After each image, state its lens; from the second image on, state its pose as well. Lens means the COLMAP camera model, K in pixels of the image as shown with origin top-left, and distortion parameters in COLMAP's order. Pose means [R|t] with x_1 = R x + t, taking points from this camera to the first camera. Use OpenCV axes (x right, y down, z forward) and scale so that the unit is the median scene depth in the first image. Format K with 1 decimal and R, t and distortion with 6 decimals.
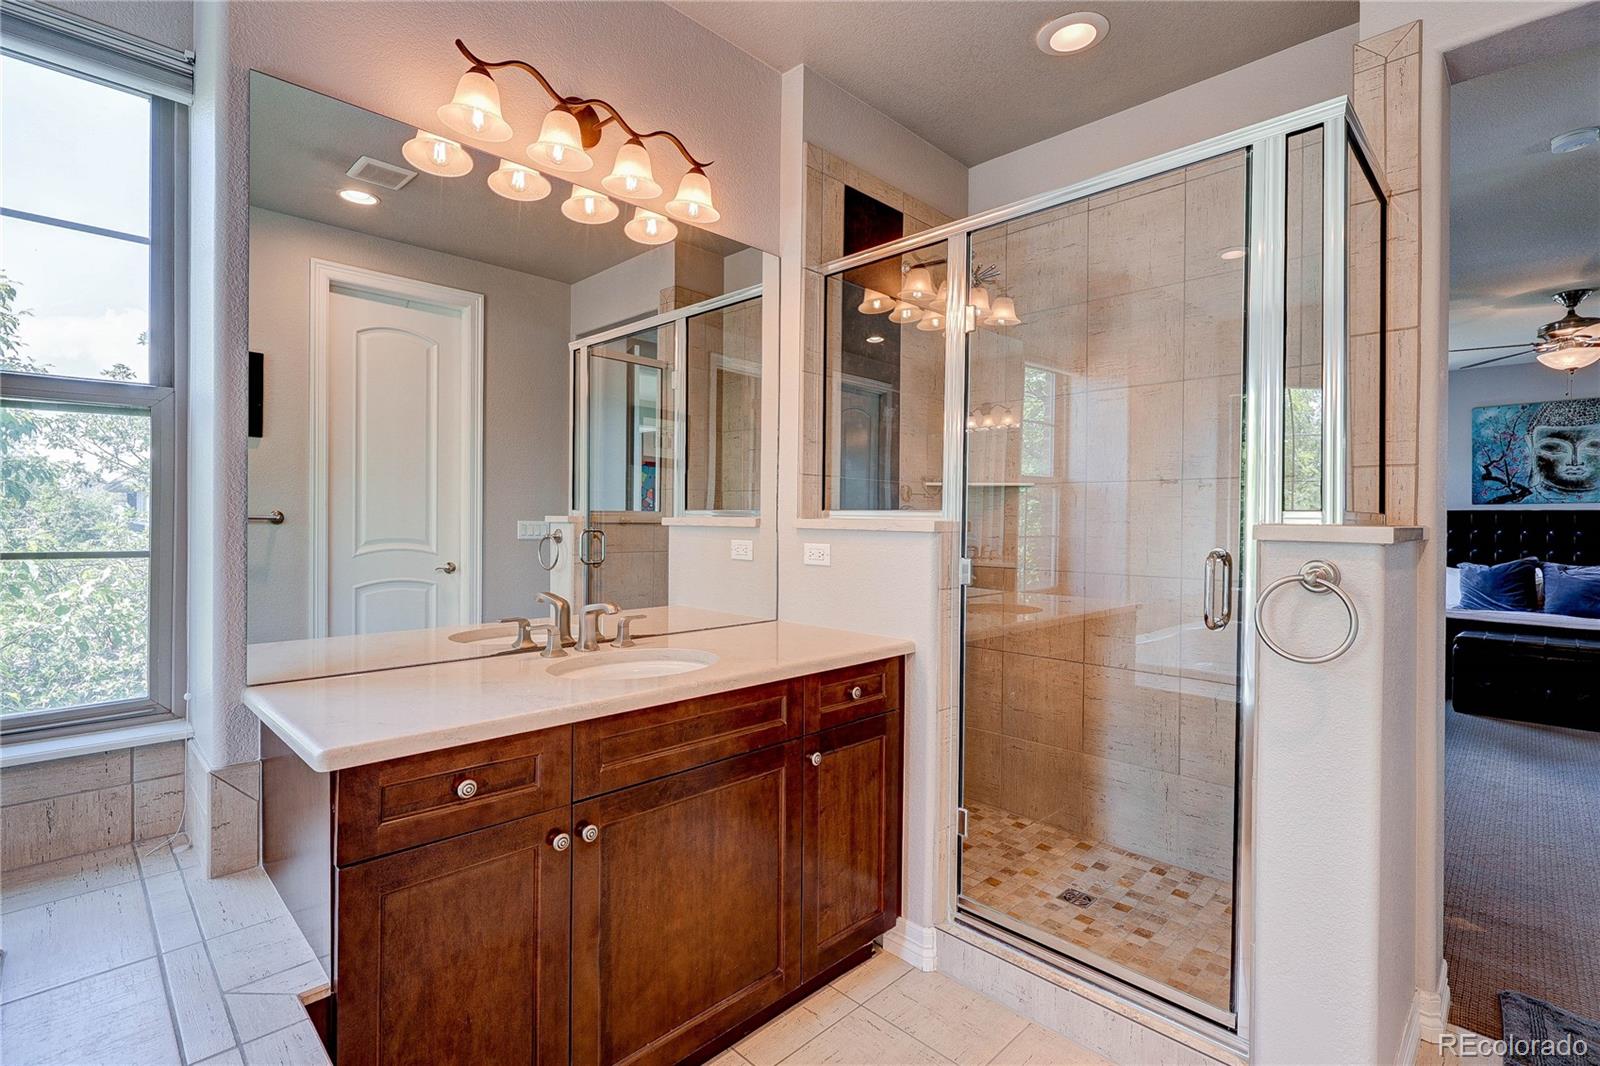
lens RADIAL K [[751.0, 0, 801.5], [0, 751.0, 518.6], [0, 0, 1]] dist [-0.004450, 0.000873]
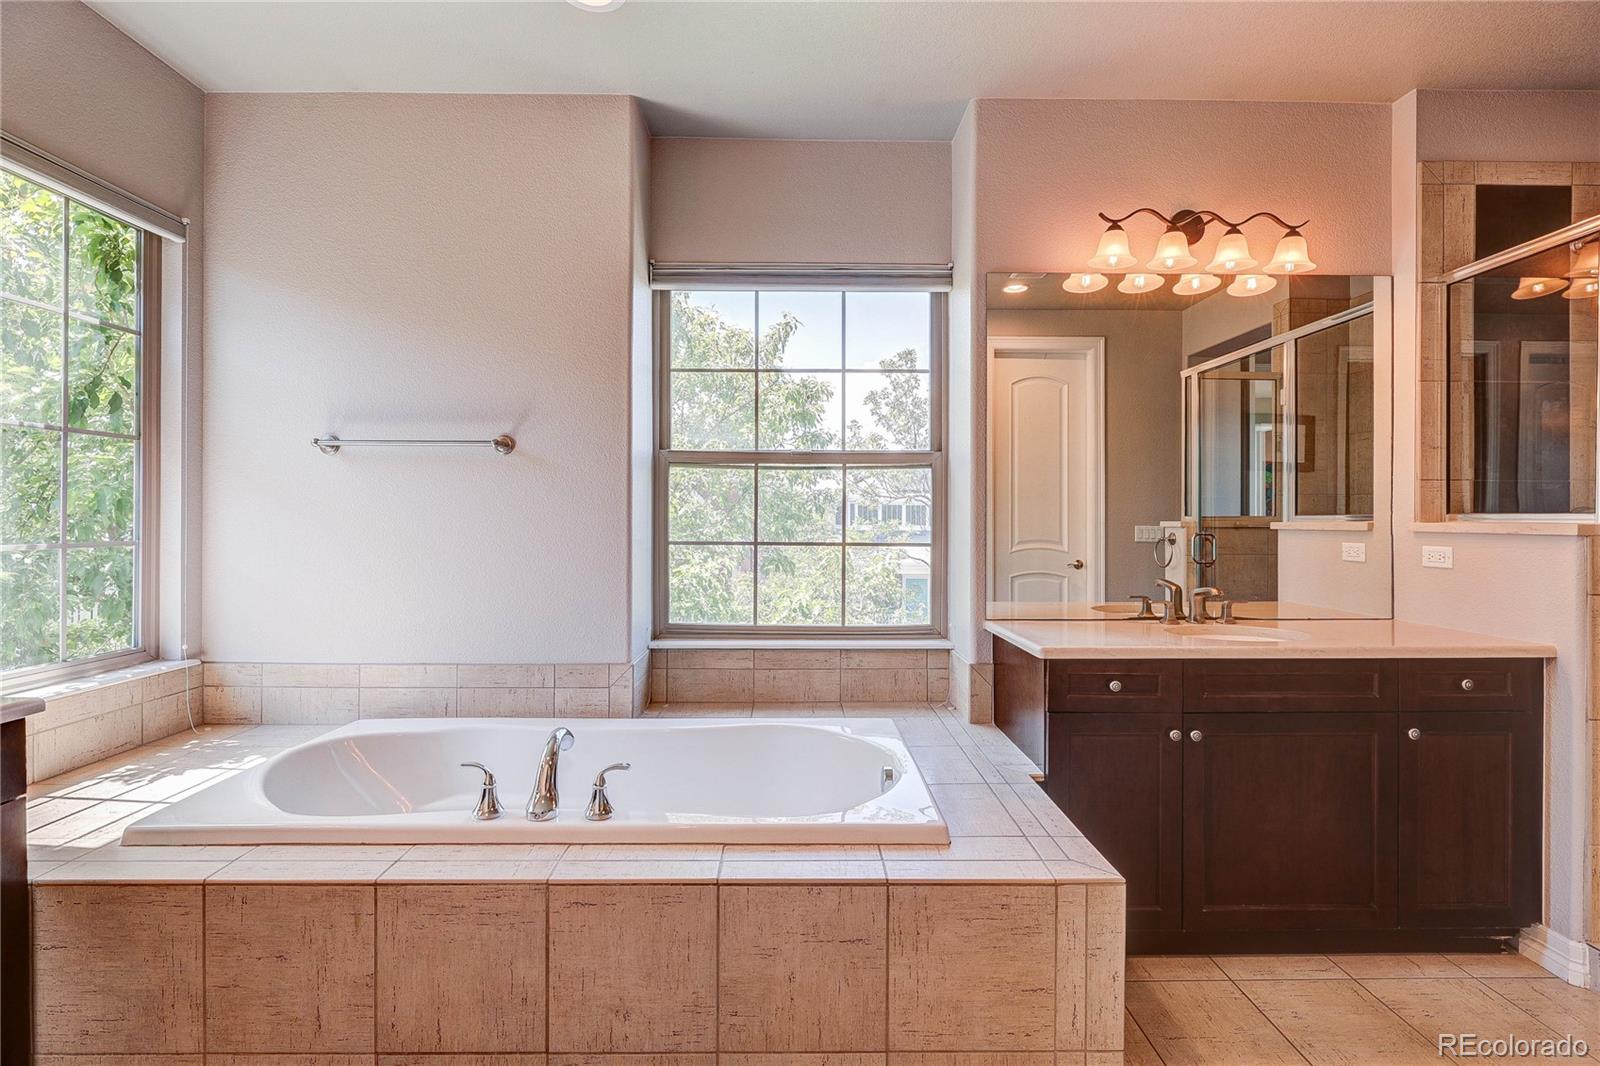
lens RADIAL K [[751.0, 0, 800.3], [0, 751.0, 524.5], [0, 0, 1]] dist [-0.004450, 0.000873]
pose [[0.715182, -0.005269, -0.698919, 0.119782], [0.006435, 0.999979, -0.000954, -0.001847], [0.698909, -0.003816, 0.715201, -0.368903]]
